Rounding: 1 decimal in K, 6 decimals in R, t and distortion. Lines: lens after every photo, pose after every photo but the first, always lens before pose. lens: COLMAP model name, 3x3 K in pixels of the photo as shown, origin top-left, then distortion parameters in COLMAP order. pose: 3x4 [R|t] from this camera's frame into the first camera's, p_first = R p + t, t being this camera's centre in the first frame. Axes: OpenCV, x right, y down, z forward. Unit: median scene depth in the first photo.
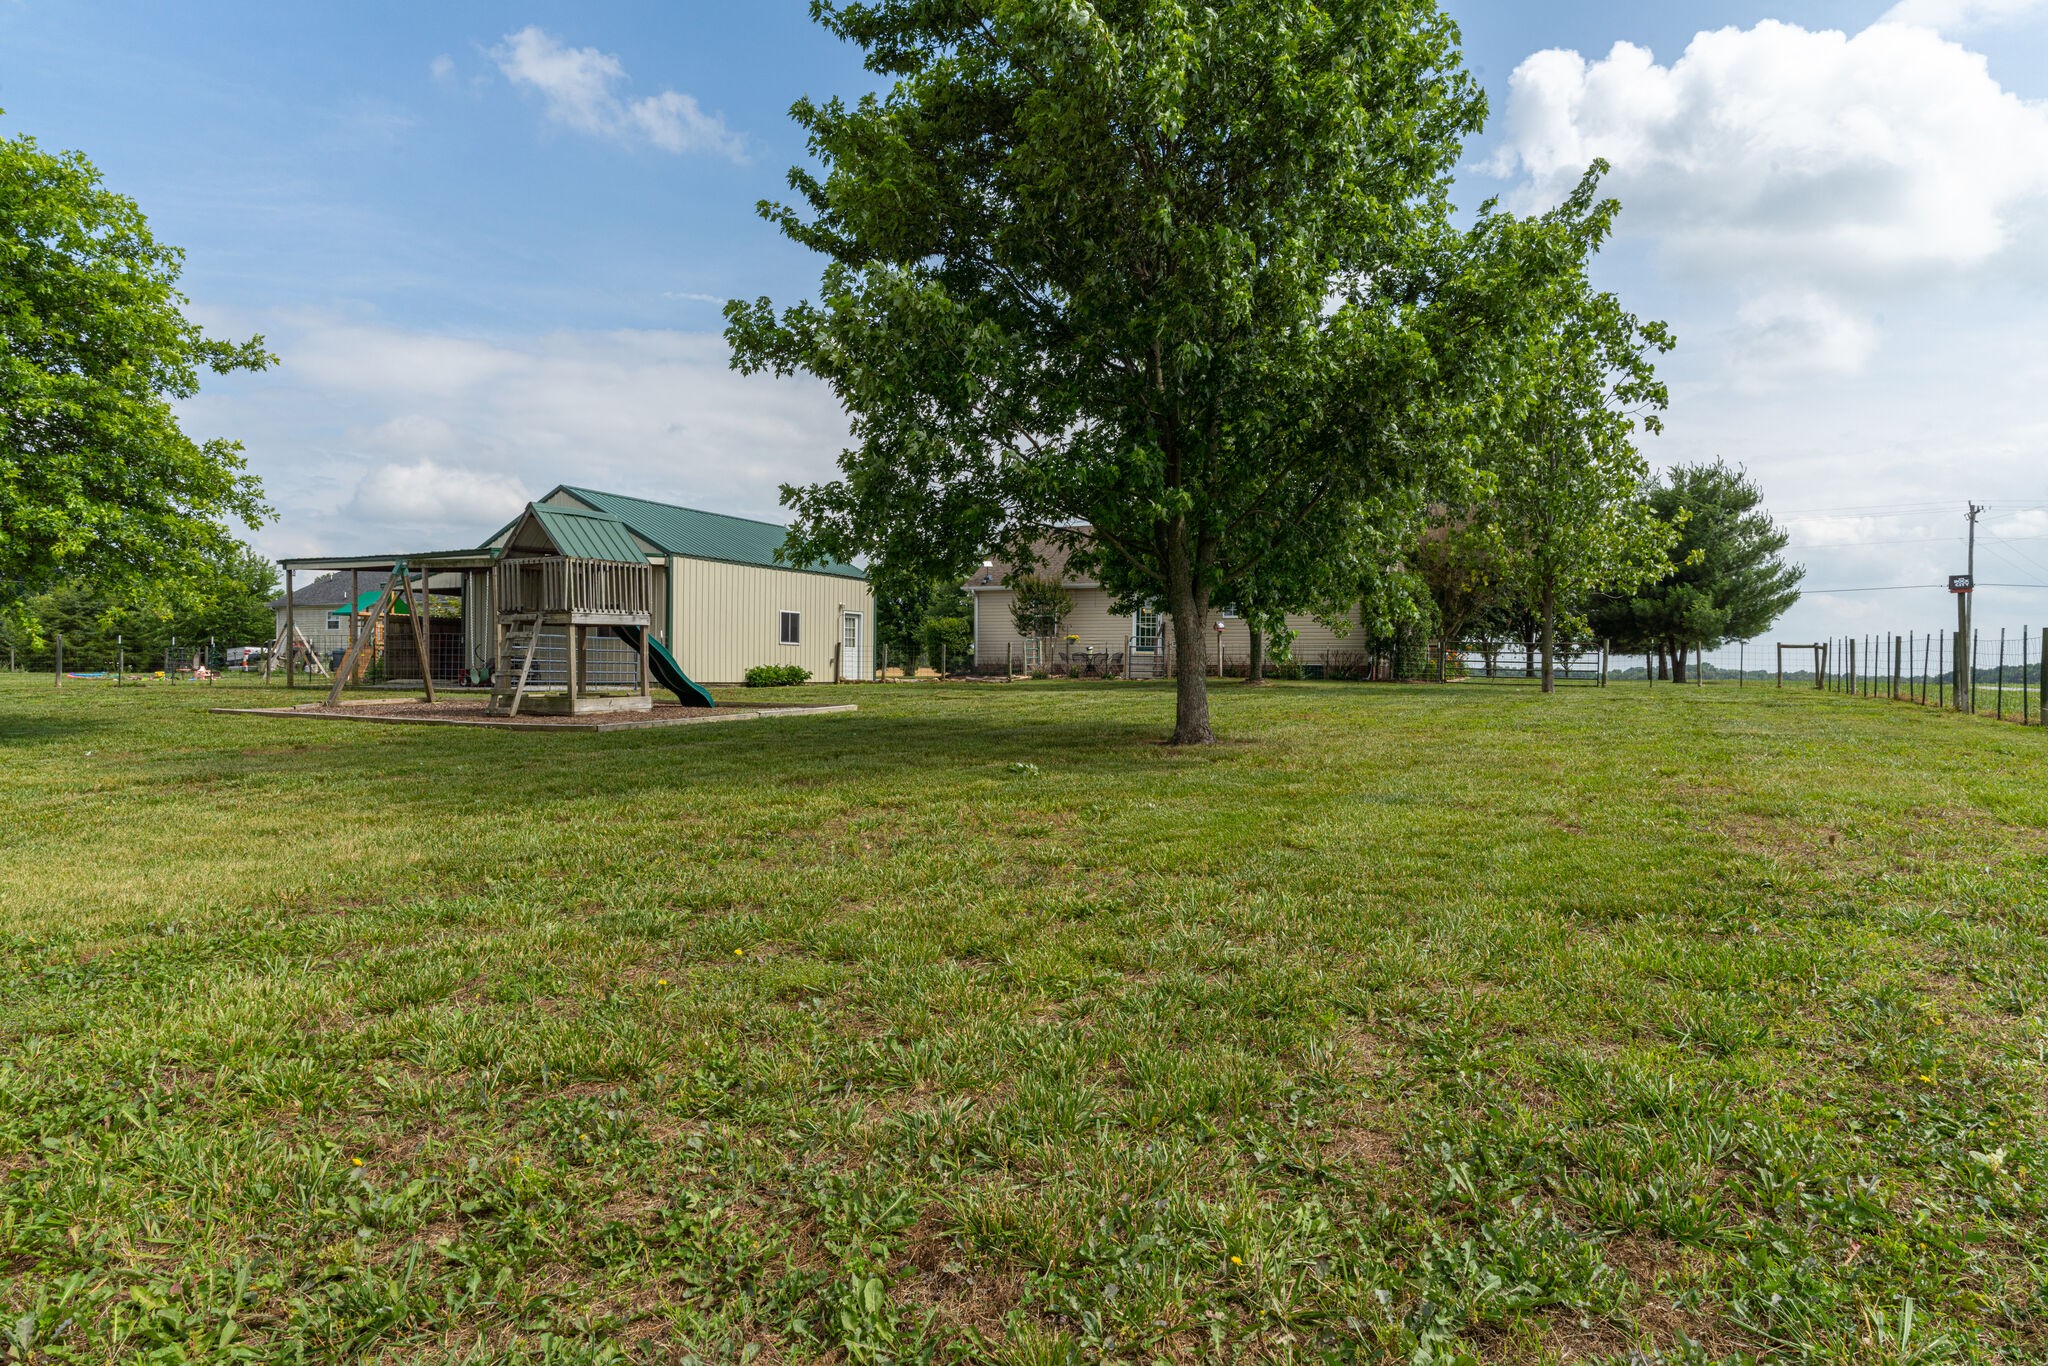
lens RADIAL K [[981.0, 0, 1032.5], [0, 981.0, 677.5], [0, 0, 1]] dist [0.004110, -0.000196]
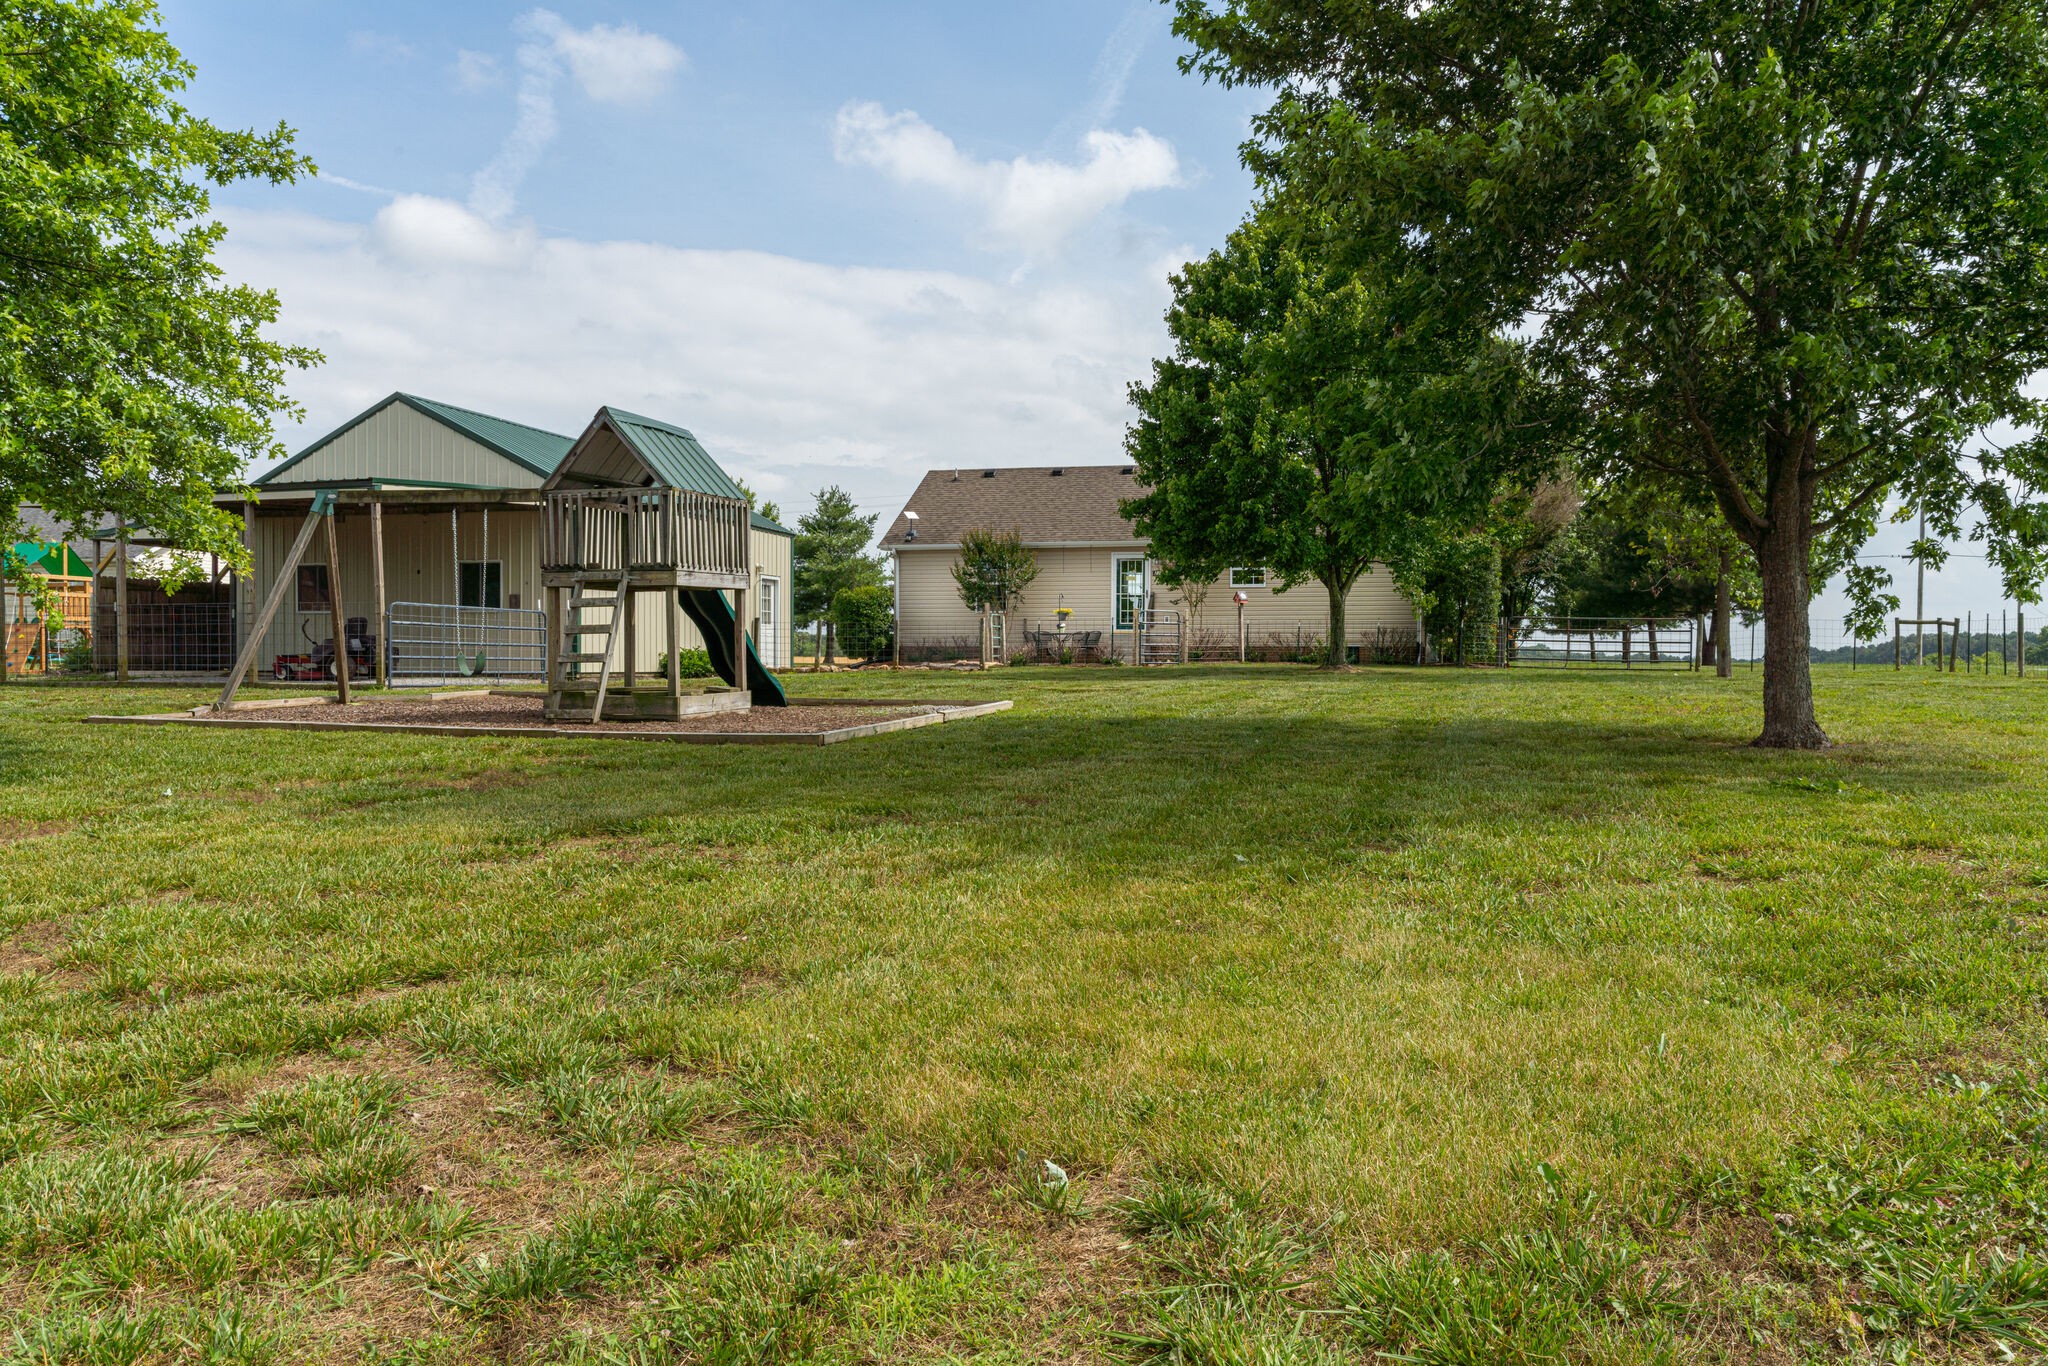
lens RADIAL K [[1240.8, 0, 1015.8], [0, 1240.8, 680.1], [0, 0, 1]] dist [0.010945, 0.000266]
pose [[0.988877, -0.007561, 0.148546, -0.290427], [0.005703, 0.999900, 0.012928, 0.000655], [-0.148629, -0.011937, 0.988821, 0.086222]]
